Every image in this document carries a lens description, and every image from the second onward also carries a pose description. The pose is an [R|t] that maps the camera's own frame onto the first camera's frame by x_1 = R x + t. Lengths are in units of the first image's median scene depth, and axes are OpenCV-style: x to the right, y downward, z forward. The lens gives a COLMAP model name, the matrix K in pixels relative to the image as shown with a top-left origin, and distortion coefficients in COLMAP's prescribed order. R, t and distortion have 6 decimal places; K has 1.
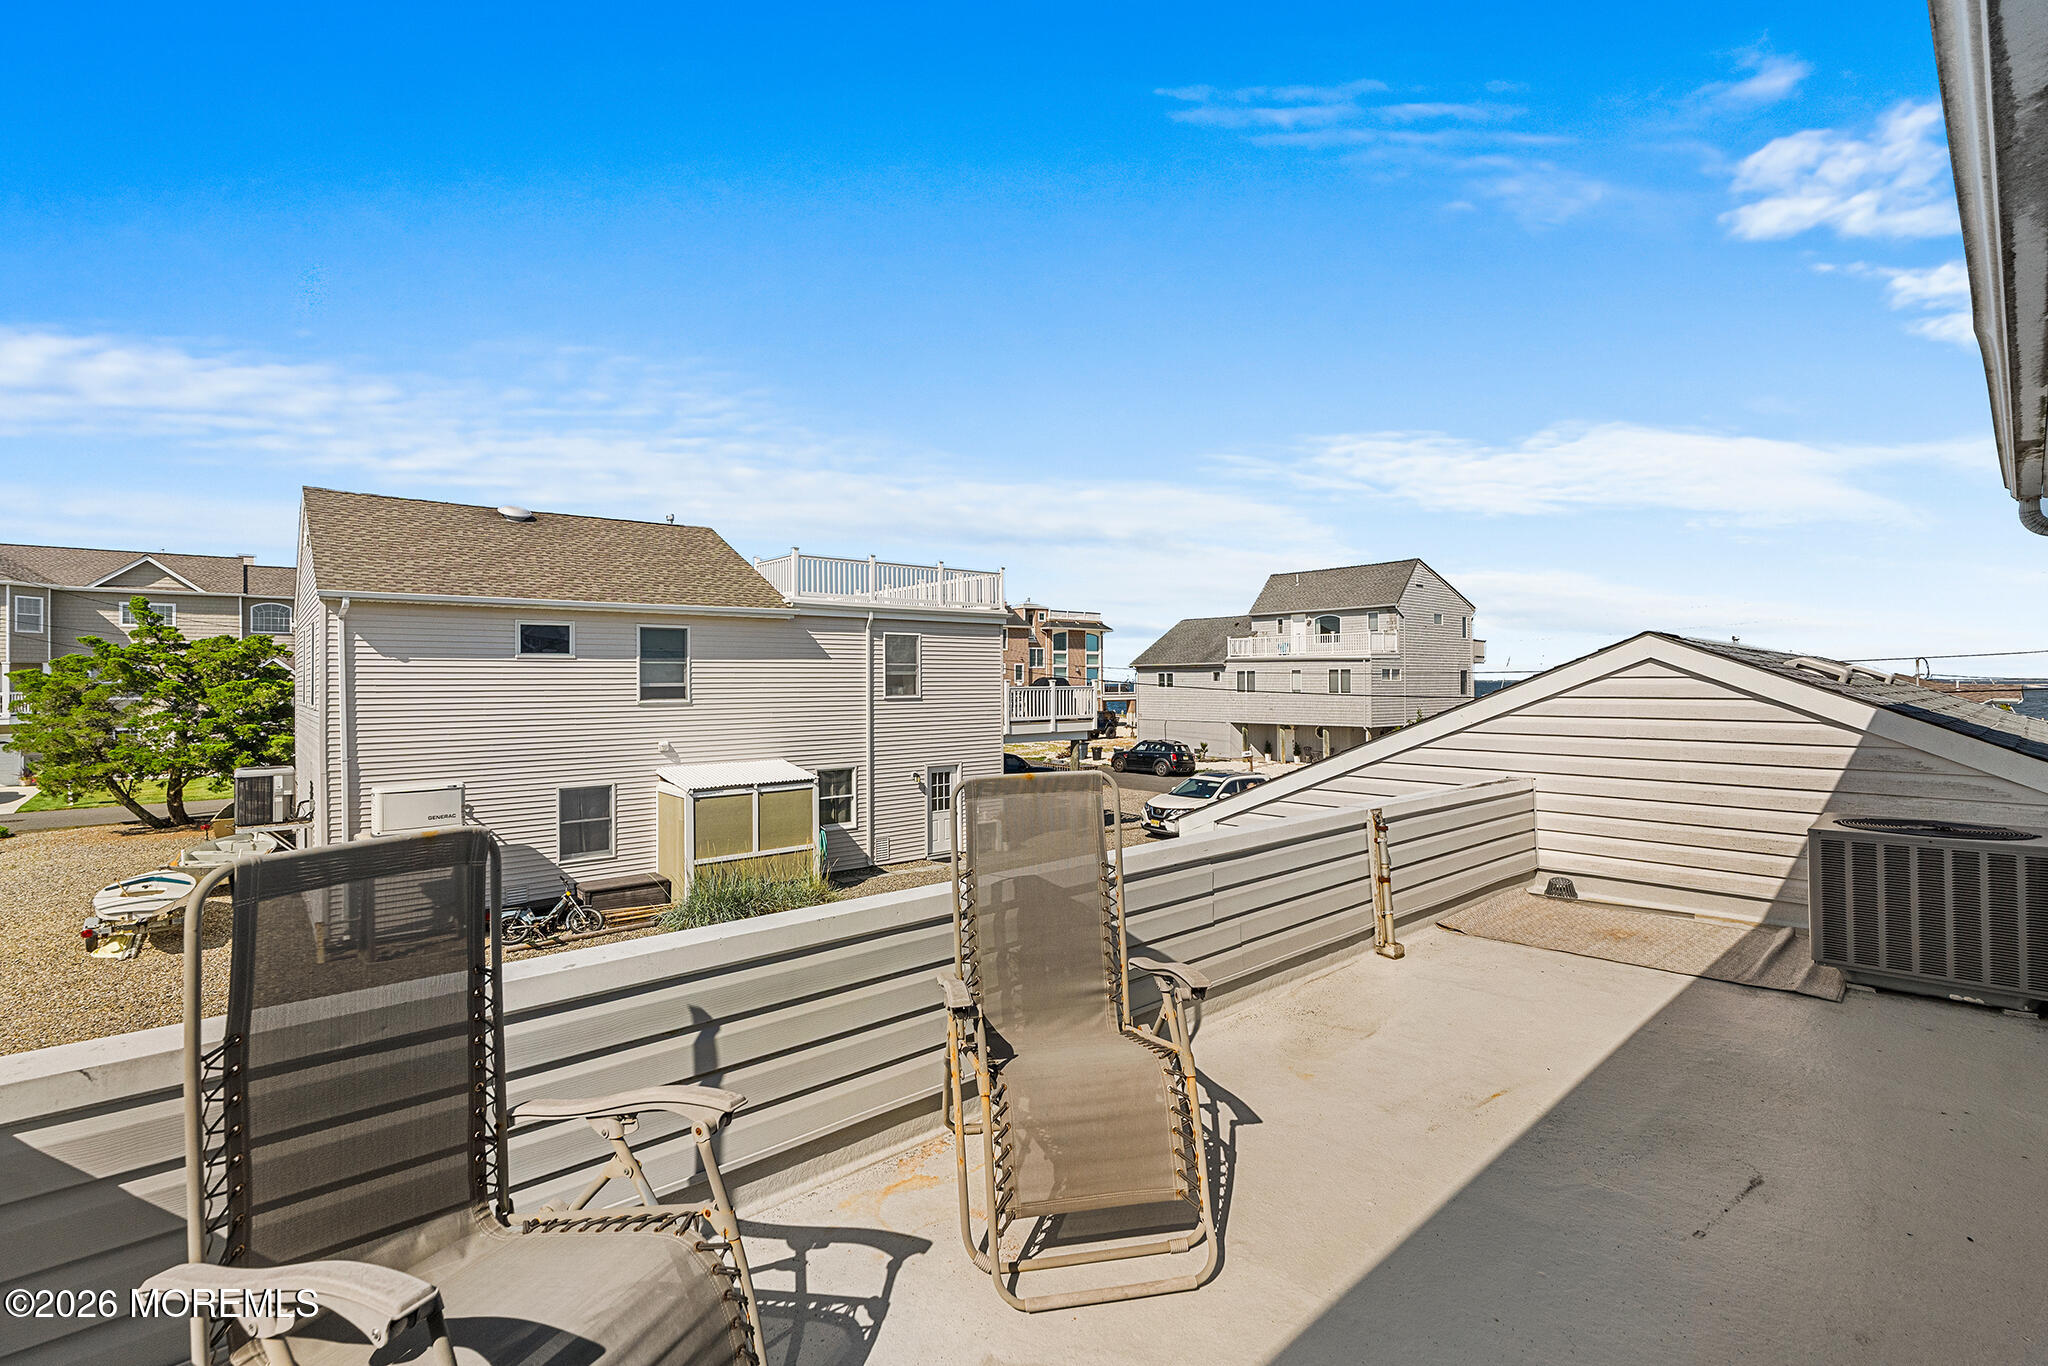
lens RADIAL K [[927.1, 0, 1023.1], [0, 927.1, 674.5], [0, 0, 1]] dist [-0.005146, 0.000959]
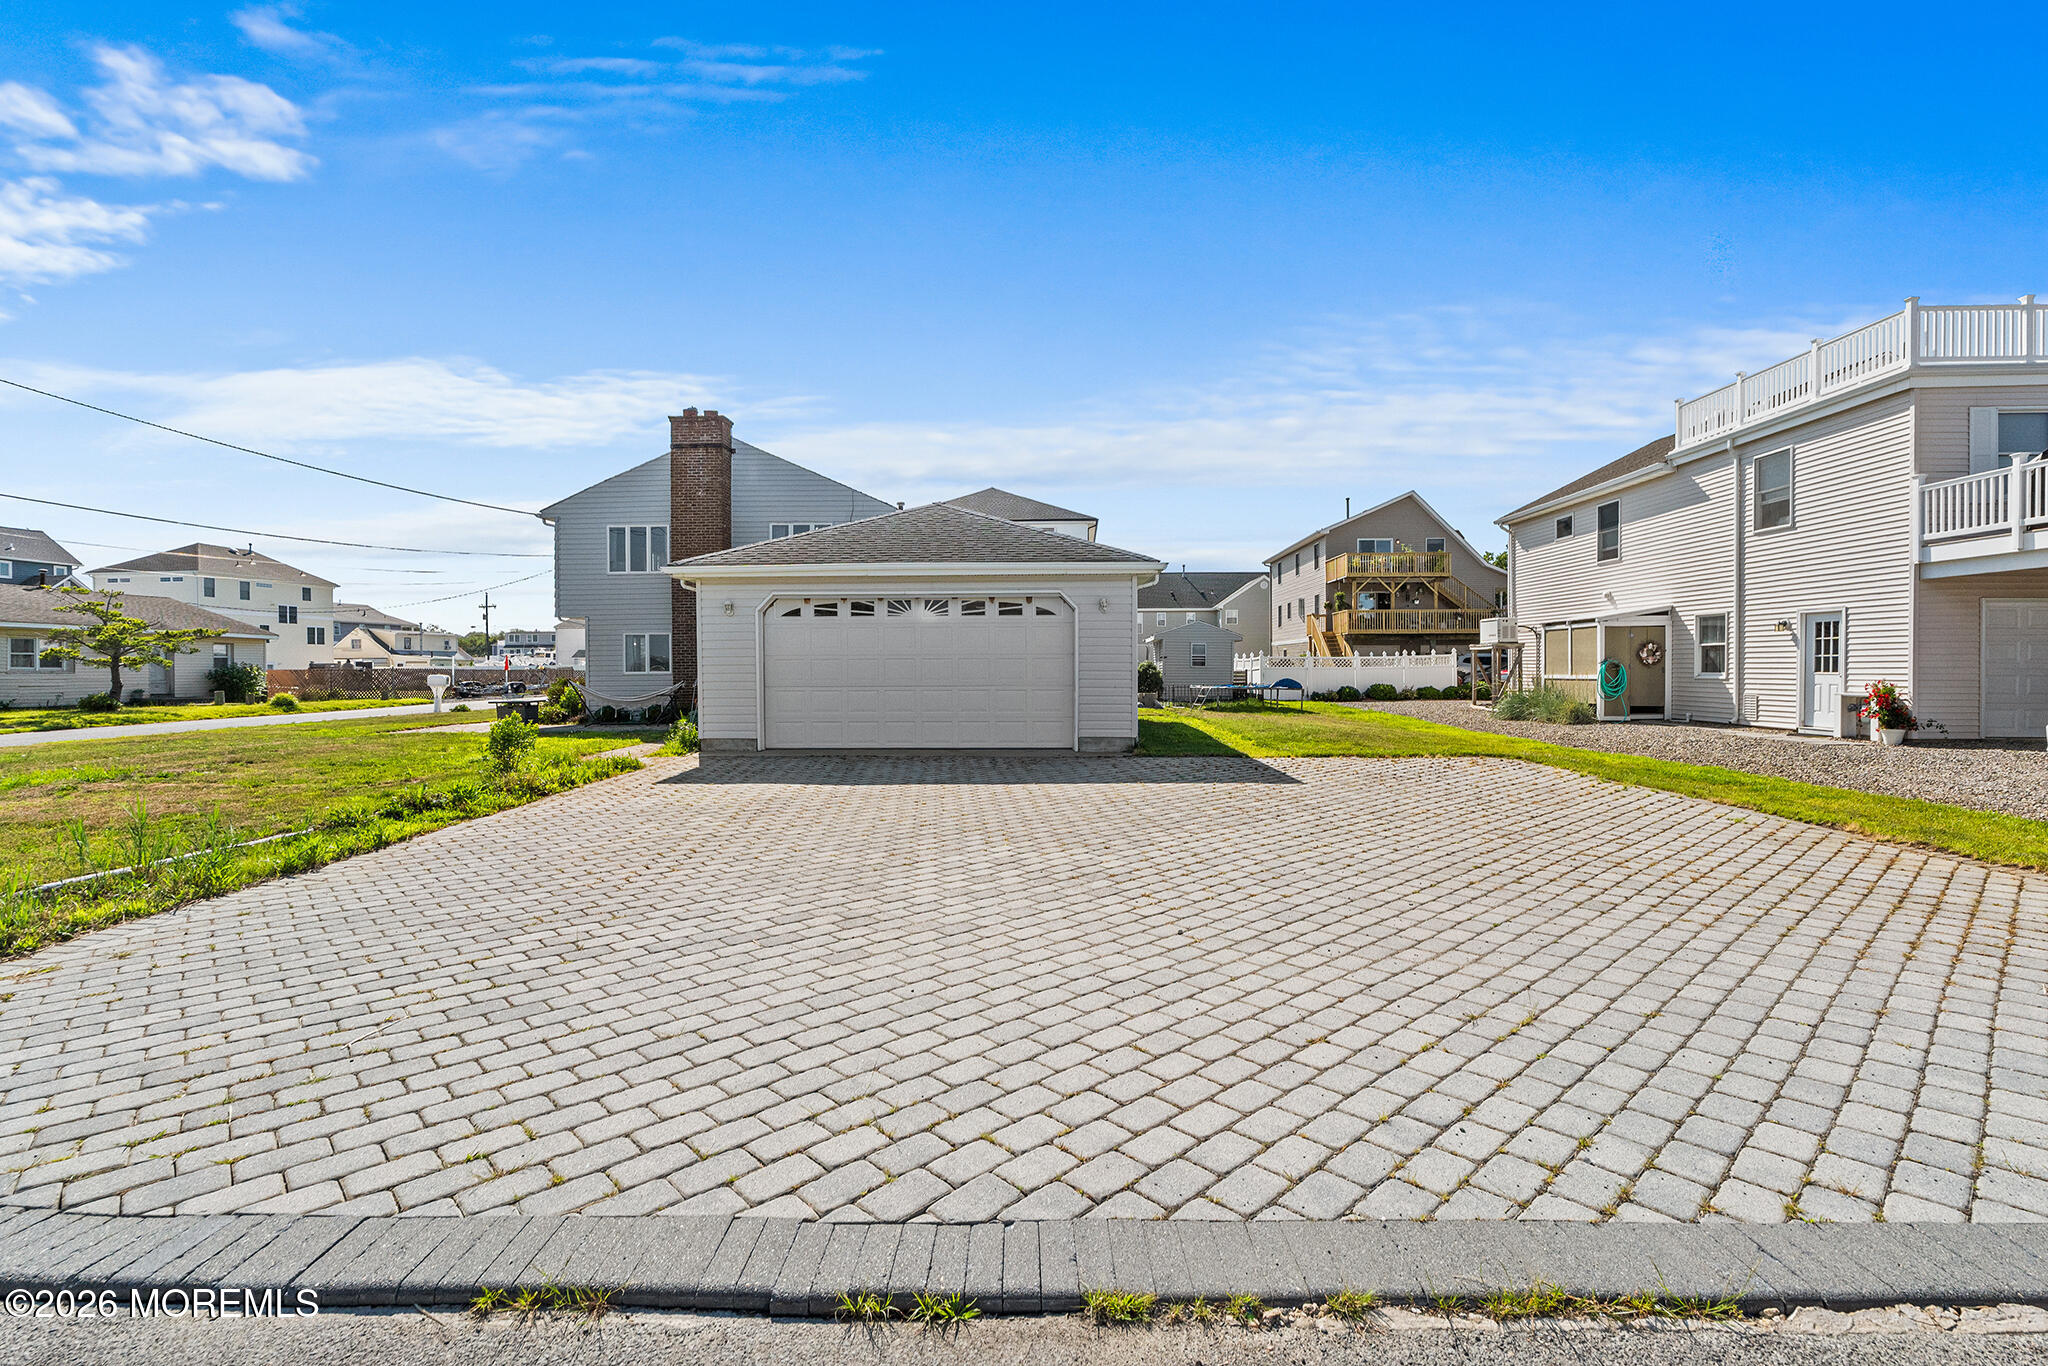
lens RADIAL K [[927.1, 0, 1023.1], [0, 927.1, 674.5], [0, 0, 1]] dist [-0.005146, 0.000959]
pose [[-0.696380, 0.018906, -0.717424, 0.961200], [0.019664, 0.999780, 0.007260, 0.139895], [0.717403, -0.009052, -0.696599, 1.134601]]
